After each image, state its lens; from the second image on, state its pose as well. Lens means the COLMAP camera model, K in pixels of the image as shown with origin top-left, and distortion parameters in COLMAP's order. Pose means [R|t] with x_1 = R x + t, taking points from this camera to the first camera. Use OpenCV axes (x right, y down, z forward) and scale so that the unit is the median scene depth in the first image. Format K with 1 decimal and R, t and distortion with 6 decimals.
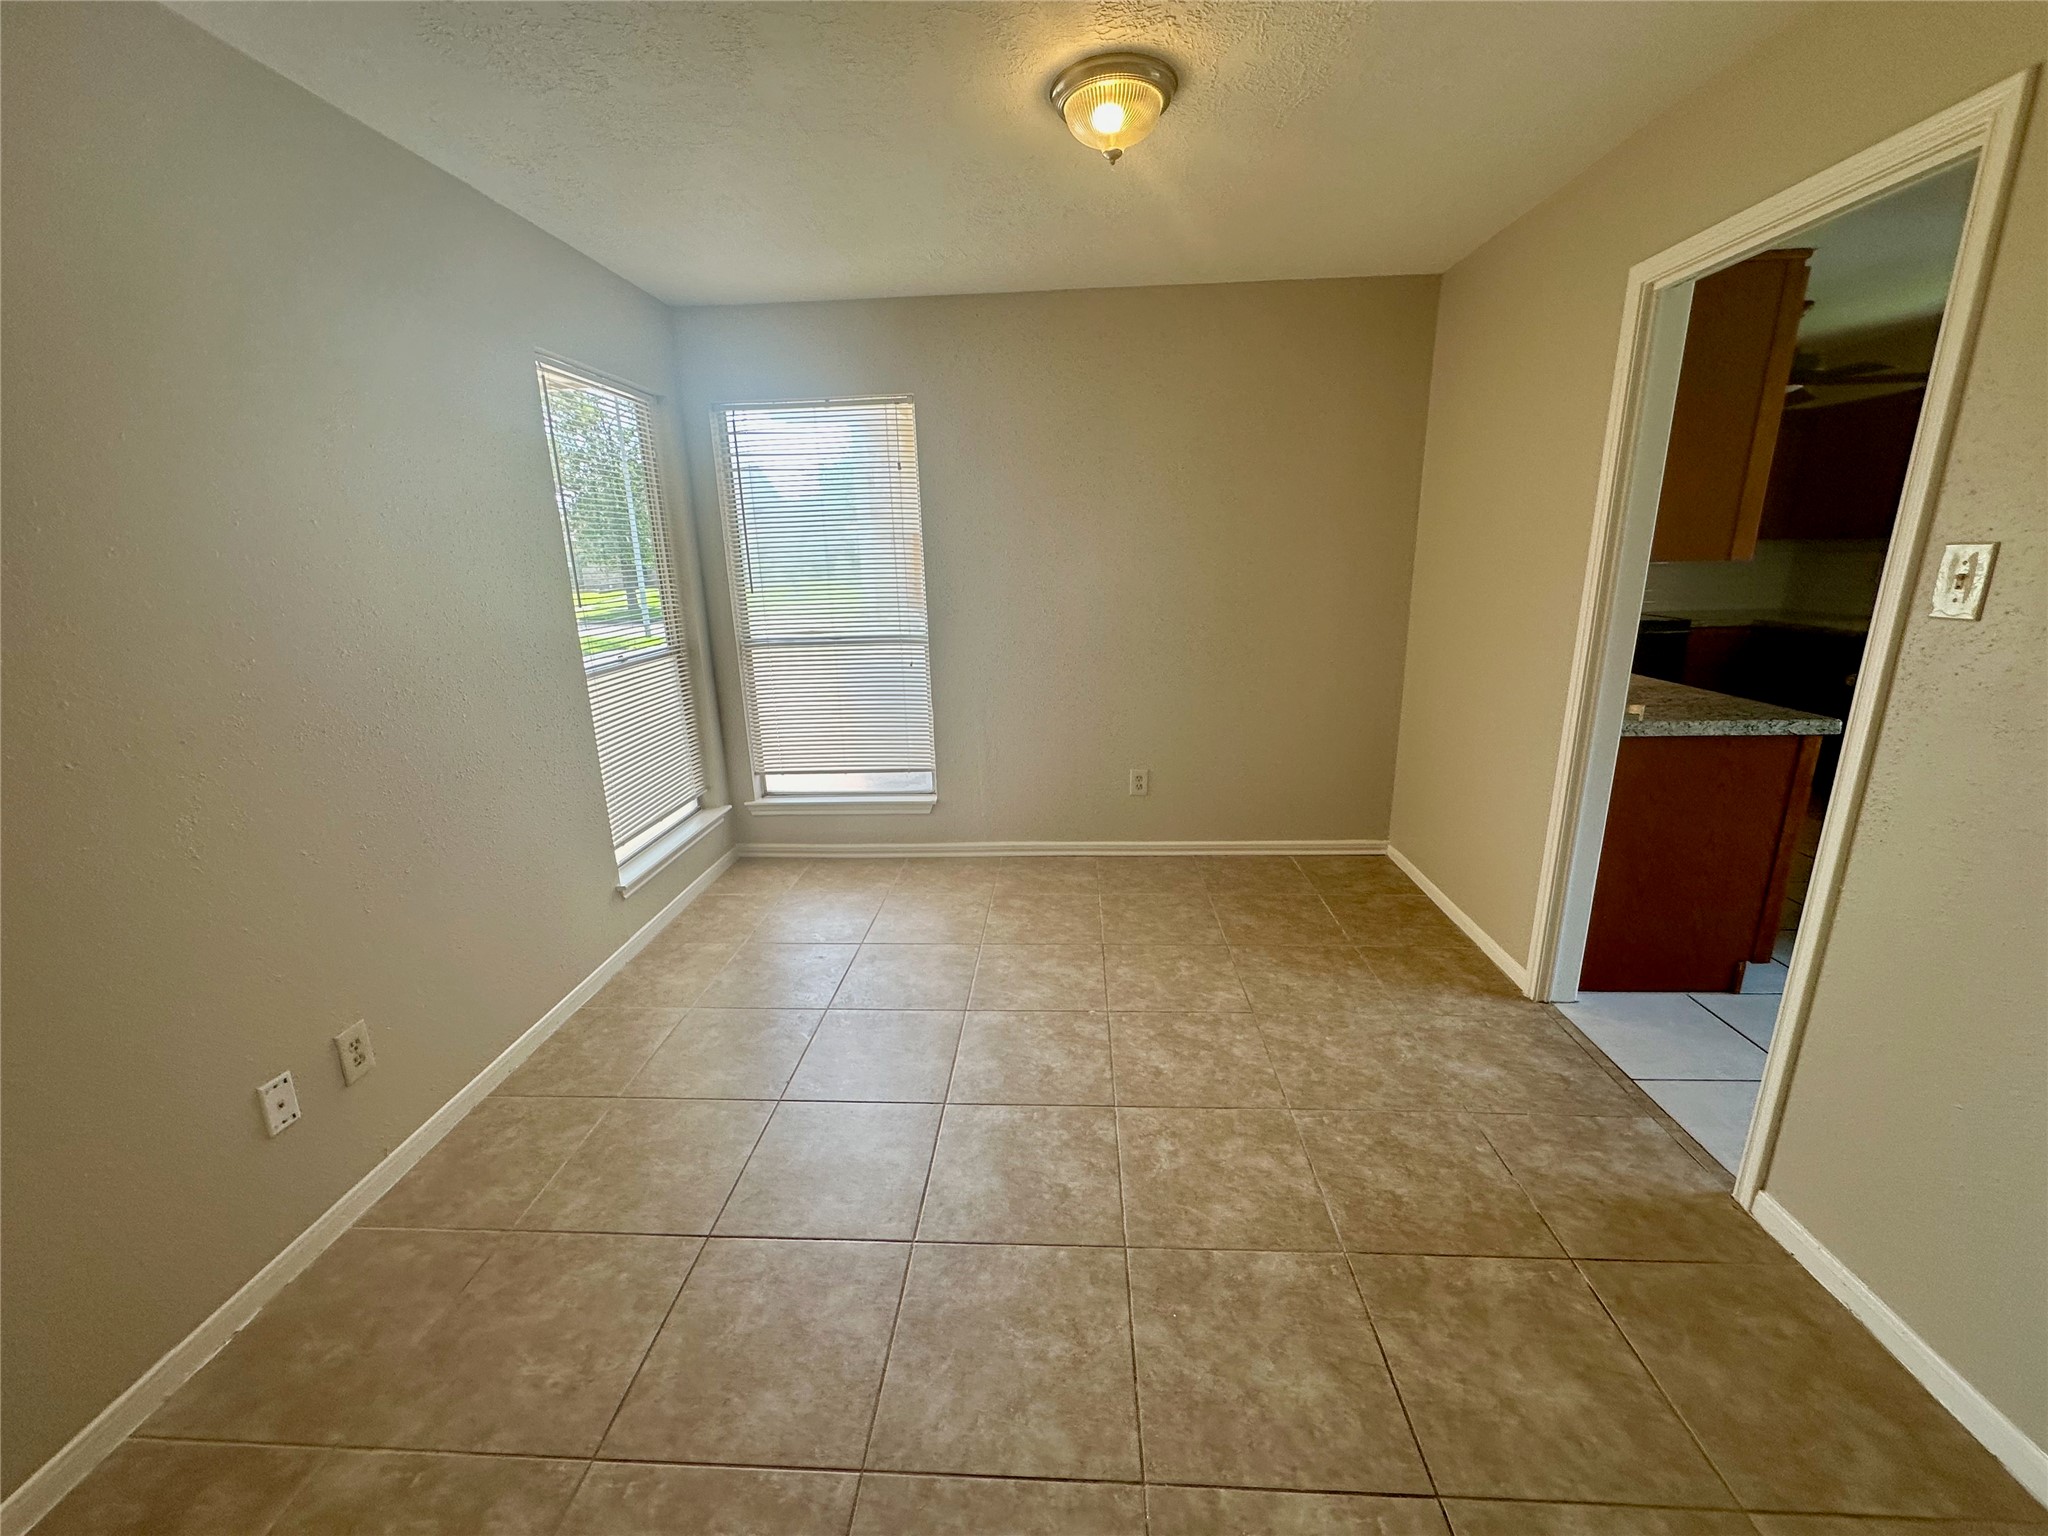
lens RADIAL K [[818.0, 0, 1038.7], [0, 818.0, 764.1], [0, 0, 1]] dist [-0.004143, -0.000242]
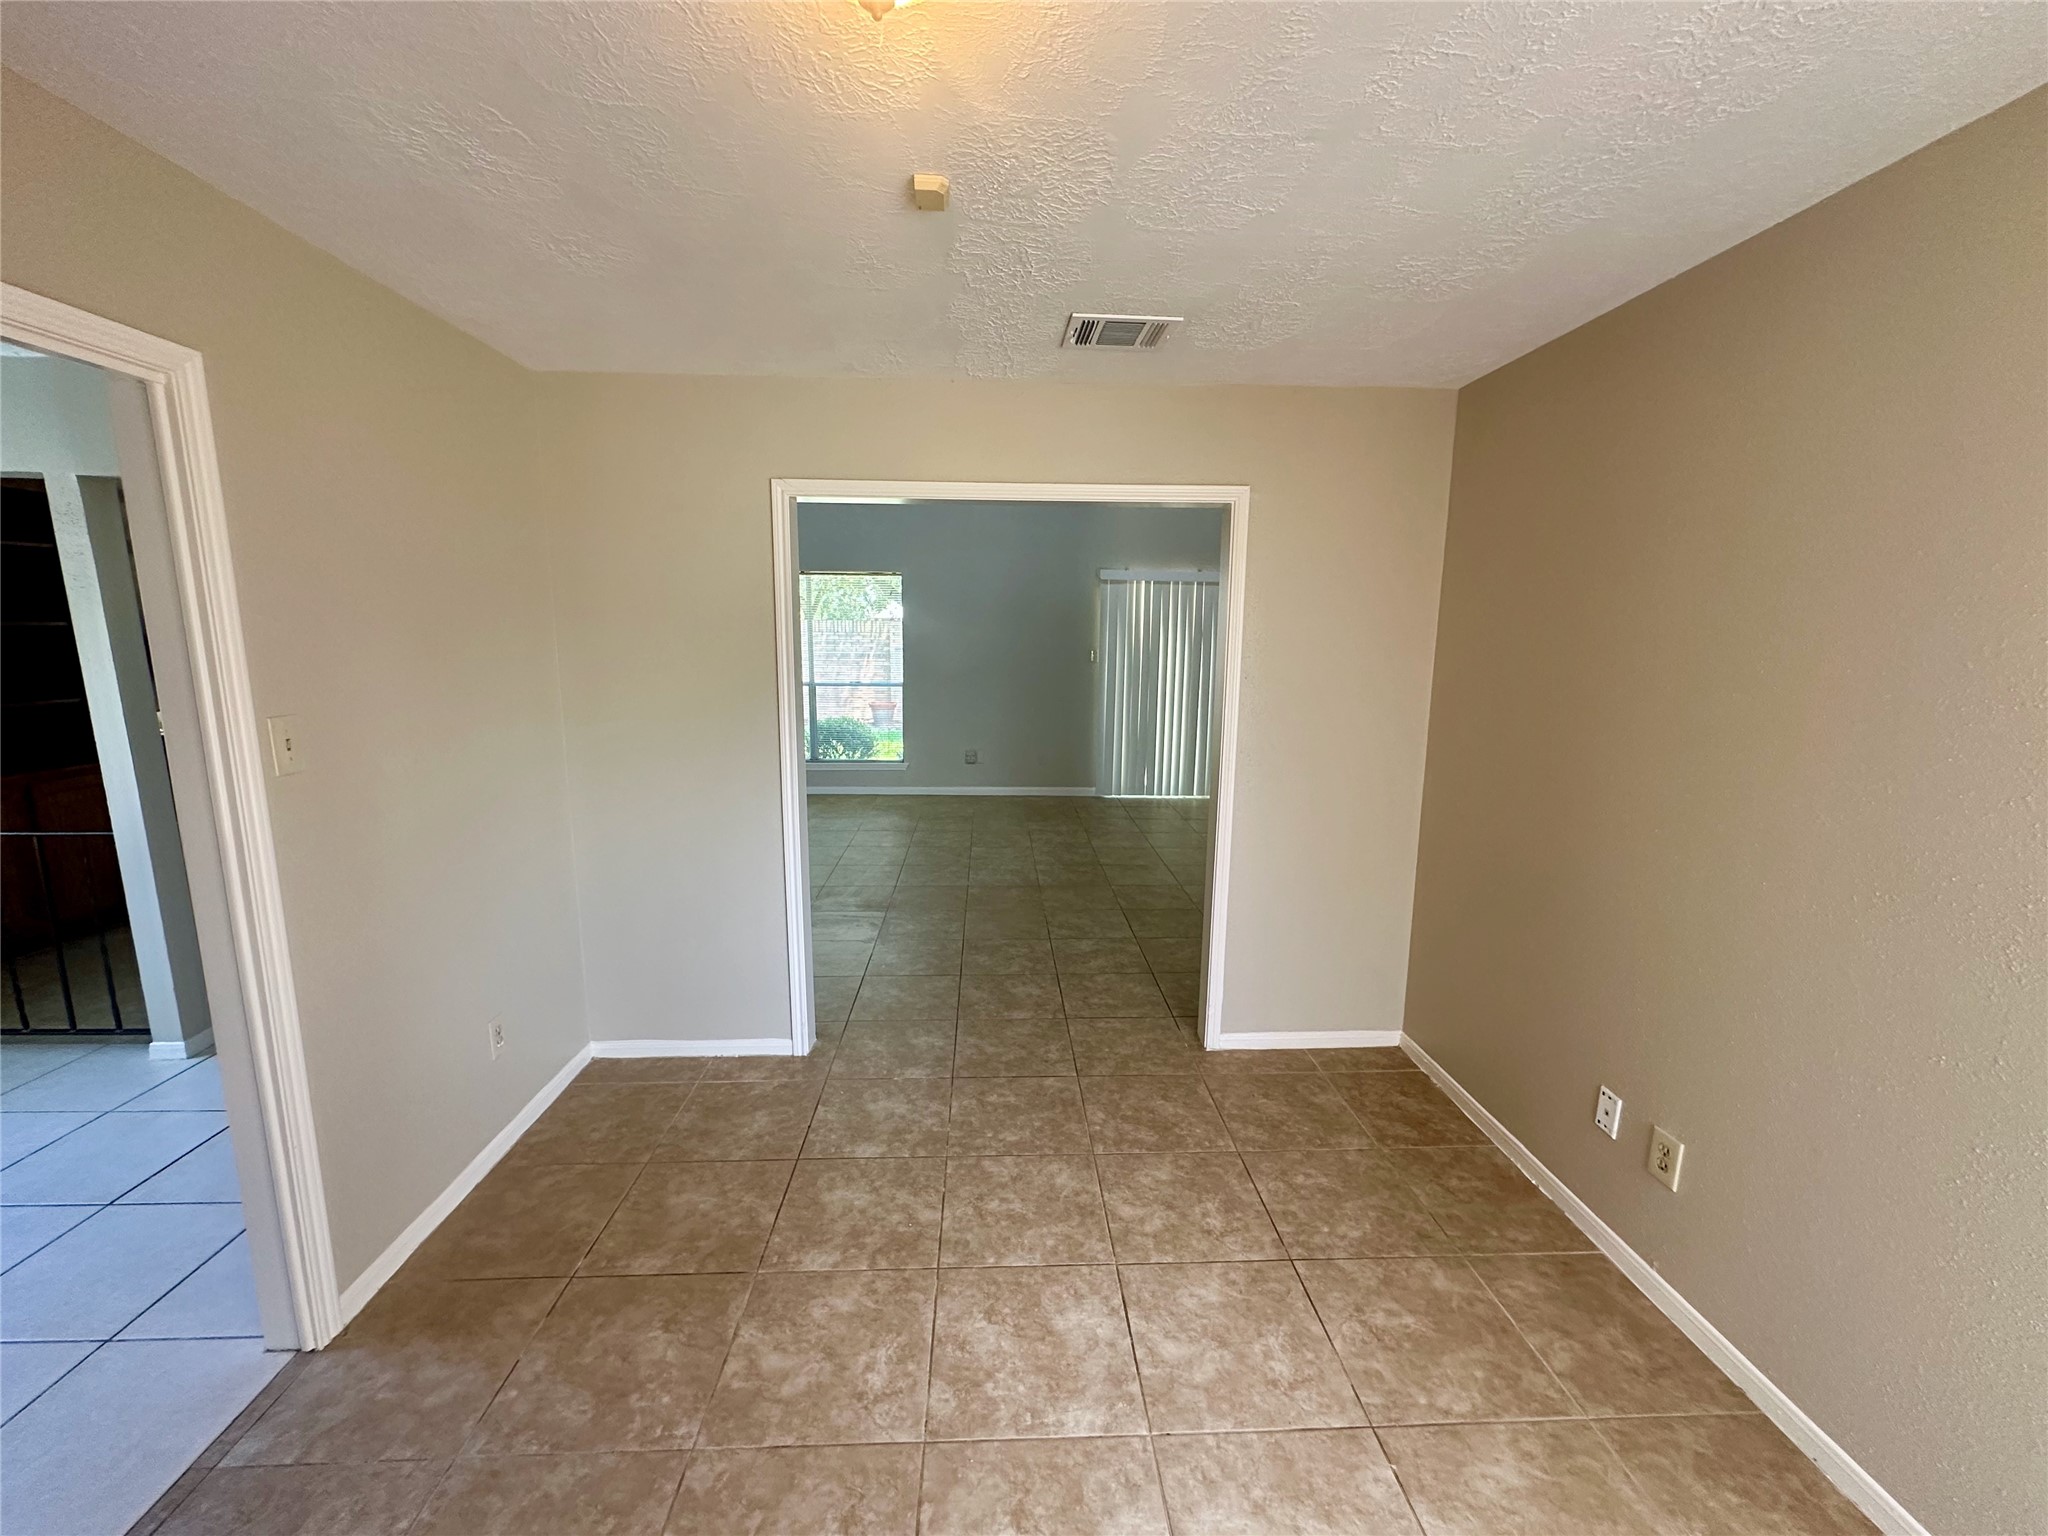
lens RADIAL K [[818.0, 0, 1029.1], [0, 818.0, 773.0], [0, 0, 1]] dist [-0.004143, -0.000242]
pose [[-0.995907, 0.033598, -0.083907, 0.047184], [-0.004626, 0.908177, 0.418561, -0.541549], [0.090265, 0.417236, -0.904304, 1.702490]]
